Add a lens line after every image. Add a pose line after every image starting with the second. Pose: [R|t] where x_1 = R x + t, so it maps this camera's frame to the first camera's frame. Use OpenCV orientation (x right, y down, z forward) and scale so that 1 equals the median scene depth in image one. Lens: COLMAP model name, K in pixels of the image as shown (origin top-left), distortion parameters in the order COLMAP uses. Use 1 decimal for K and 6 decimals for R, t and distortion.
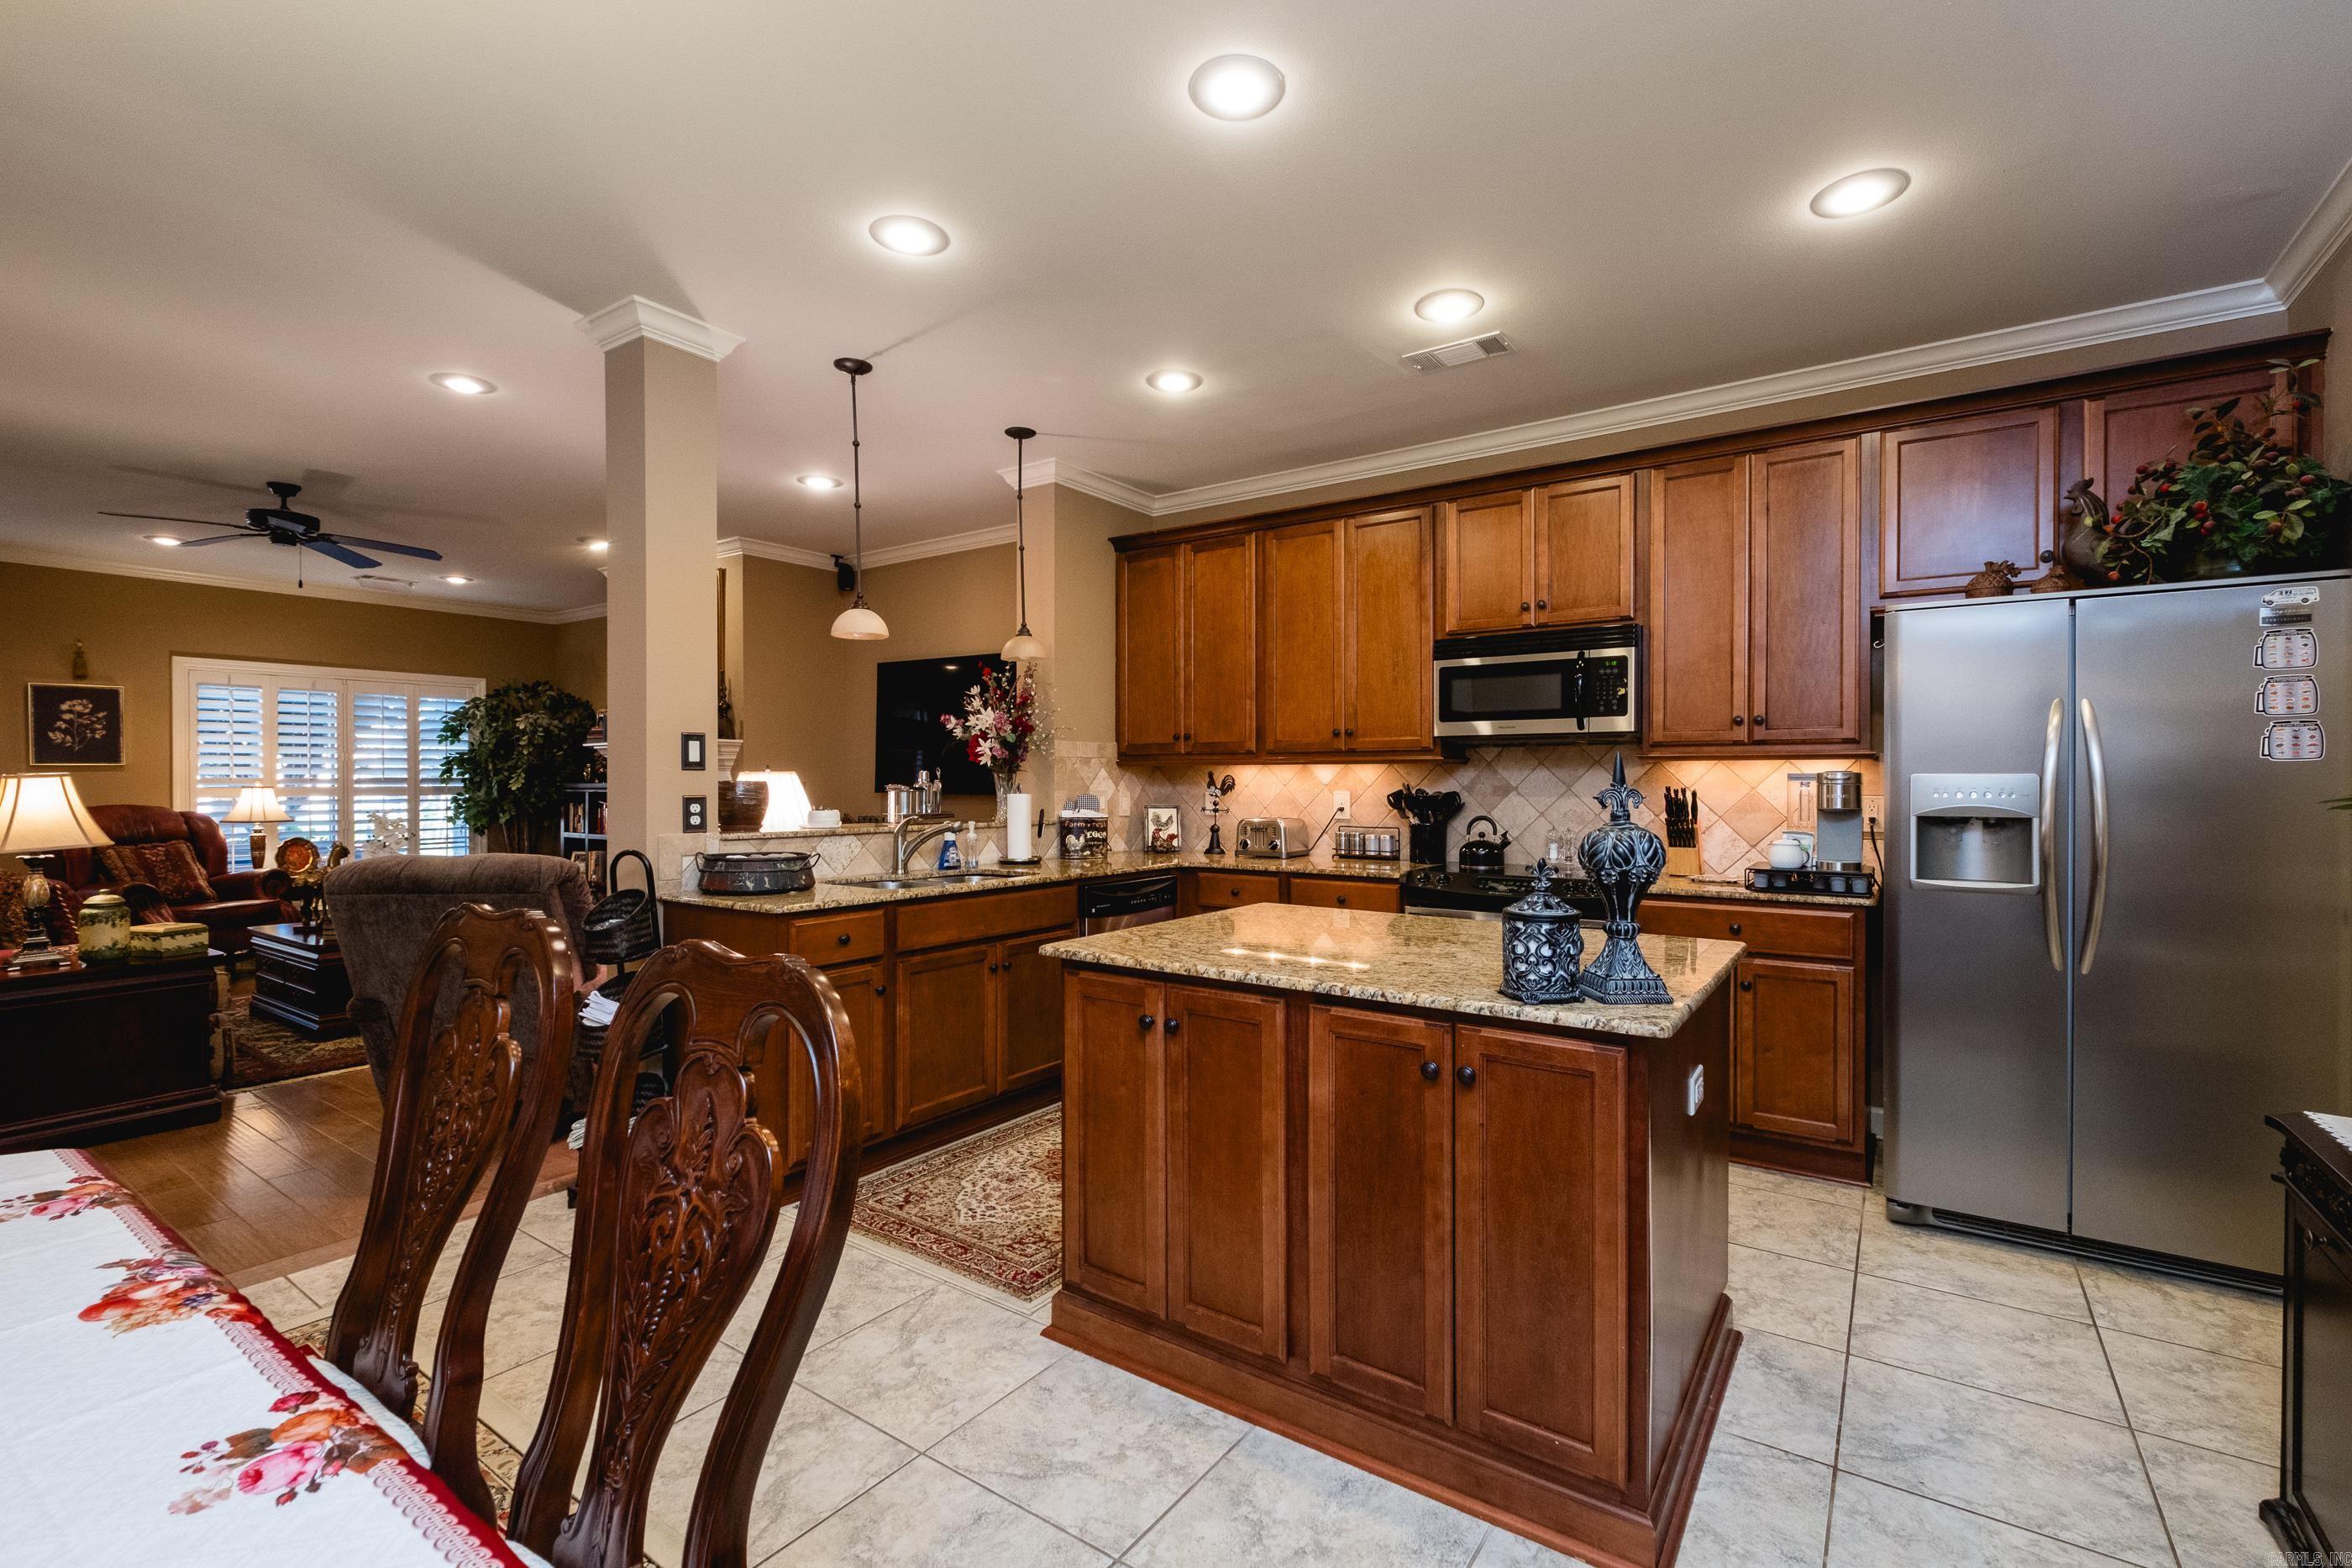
lens RADIAL K [[1019.7, 0, 1186.9], [0, 1019.7, 783.6], [0, 0, 1]] dist [0.008230, -0.005178]
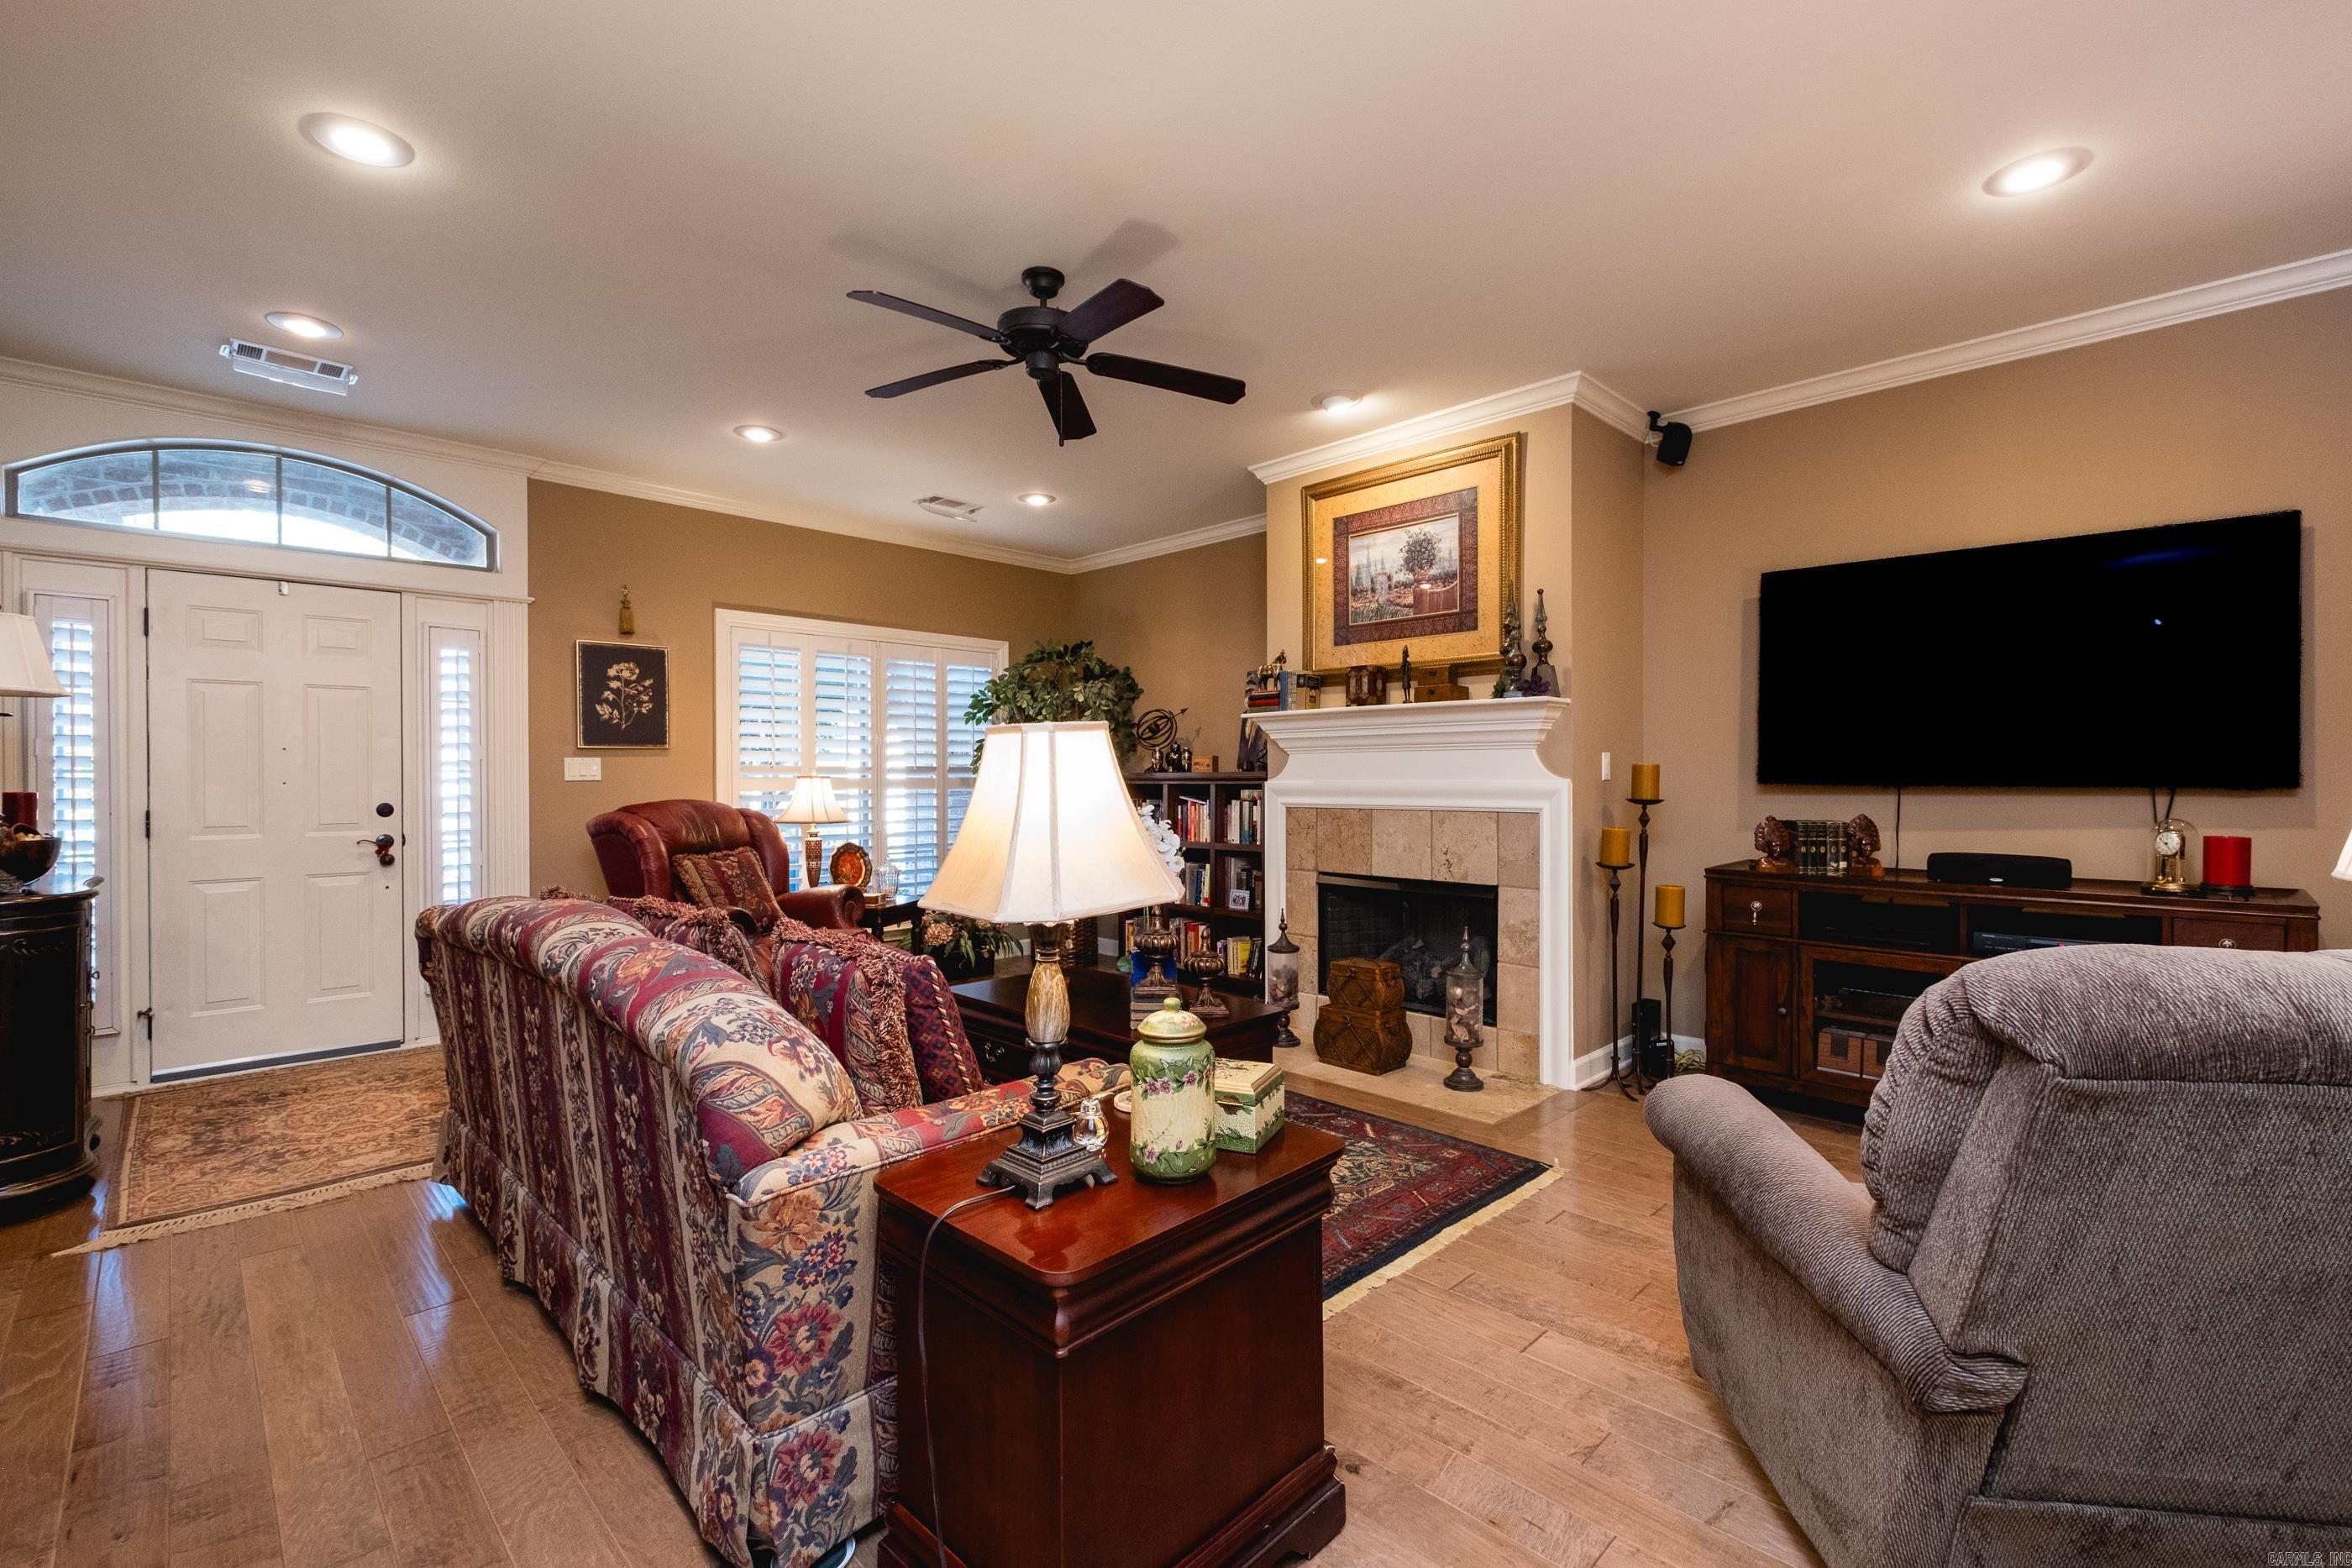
lens RADIAL K [[1019.7, 0, 1181.9], [0, 1019.7, 793.2], [0, 0, 1]] dist [0.008230, -0.005178]
pose [[0.981915, 0.002832, -0.189299, -0.896296], [-0.000824, 0.999943, 0.010682, 0.013352], [0.189318, -0.010332, 0.981861, 0.544987]]
